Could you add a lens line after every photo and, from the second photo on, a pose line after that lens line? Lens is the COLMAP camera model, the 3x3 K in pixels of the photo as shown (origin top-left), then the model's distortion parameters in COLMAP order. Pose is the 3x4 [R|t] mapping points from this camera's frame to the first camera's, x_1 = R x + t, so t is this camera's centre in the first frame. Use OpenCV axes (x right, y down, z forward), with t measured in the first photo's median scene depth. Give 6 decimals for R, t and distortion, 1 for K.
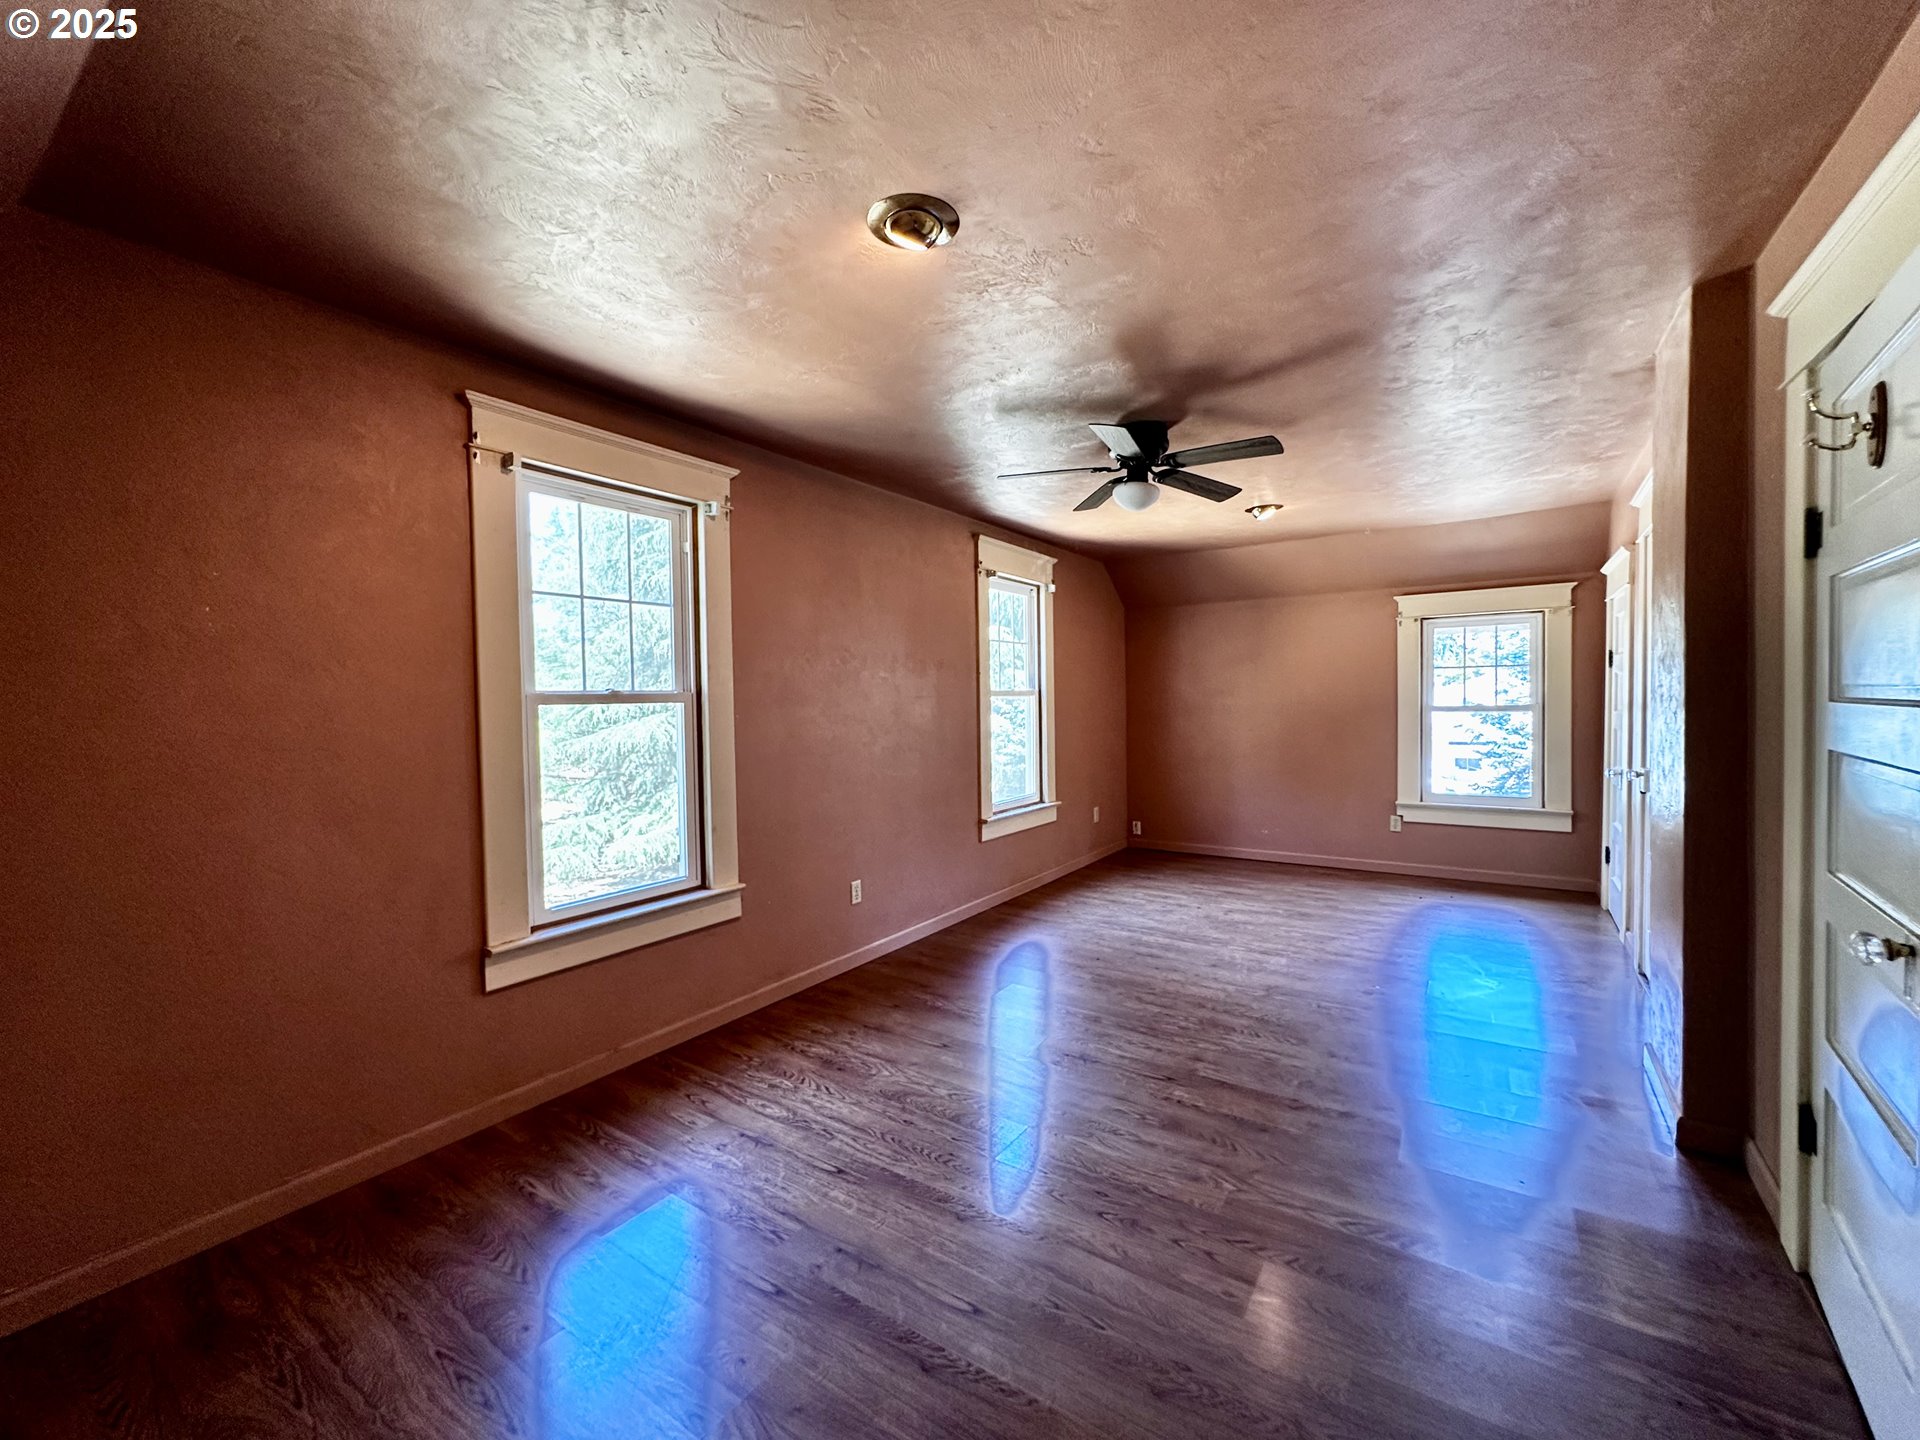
lens RADIAL K [[768.5, 0, 959.8], [0, 768.5, 721.4], [0, 0, 1]] dist [-0.002657, 0.001291]
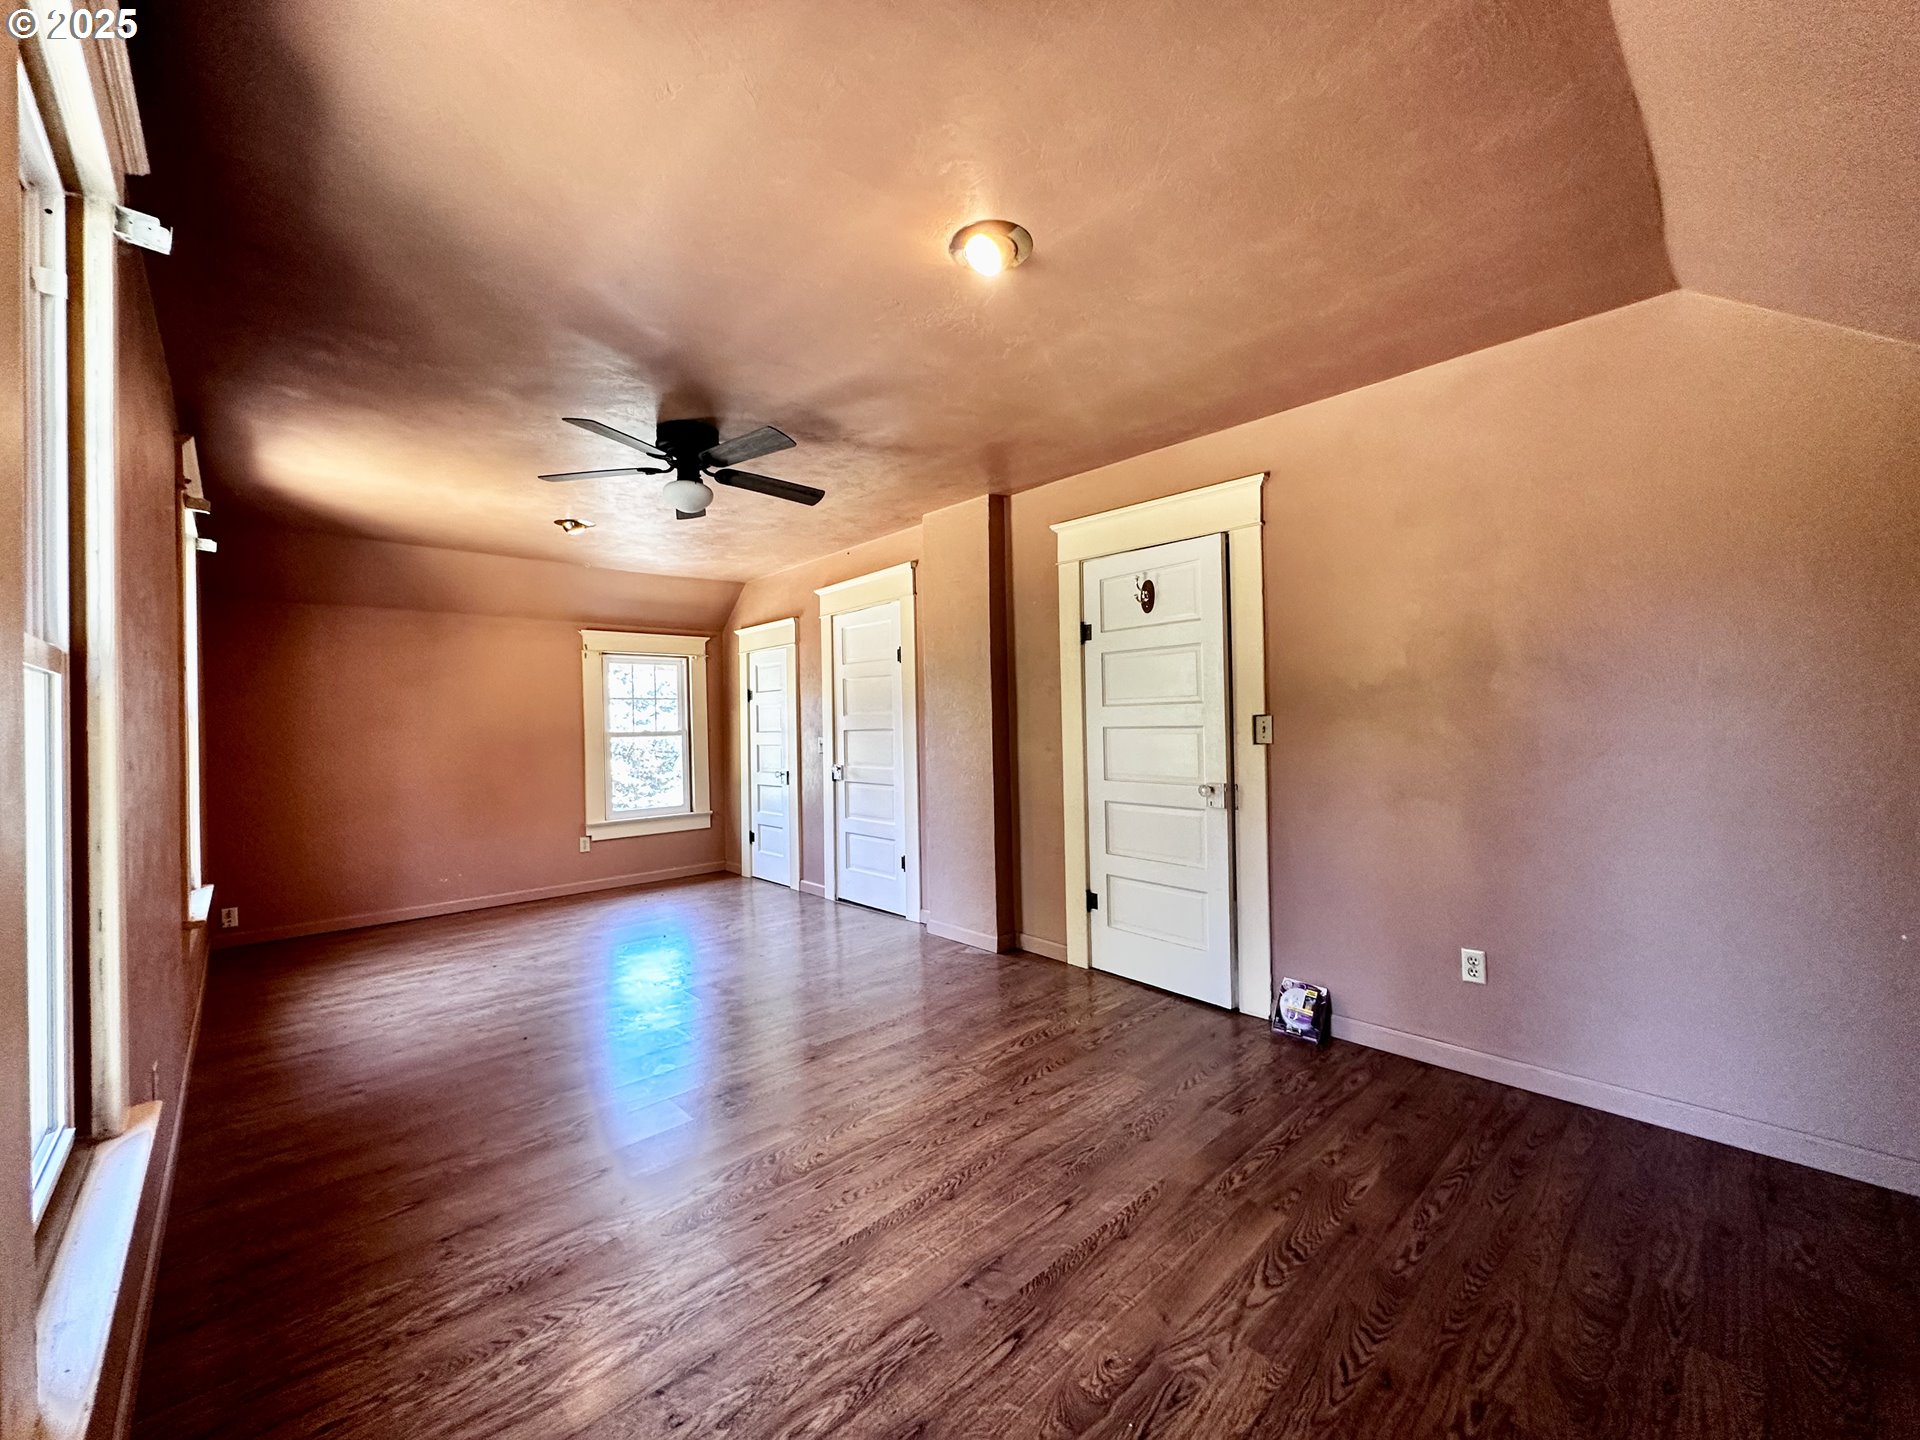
lens RADIAL K [[768.5, 0, 959.8], [0, 768.5, 721.4], [0, 0, 1]] dist [-0.002657, 0.001291]
pose [[0.220451, 0.015420, 0.975276, -0.452546], [0.047582, 0.998515, -0.026543, 0.022046], [-0.974237, 0.052257, 0.219390, 0.334445]]
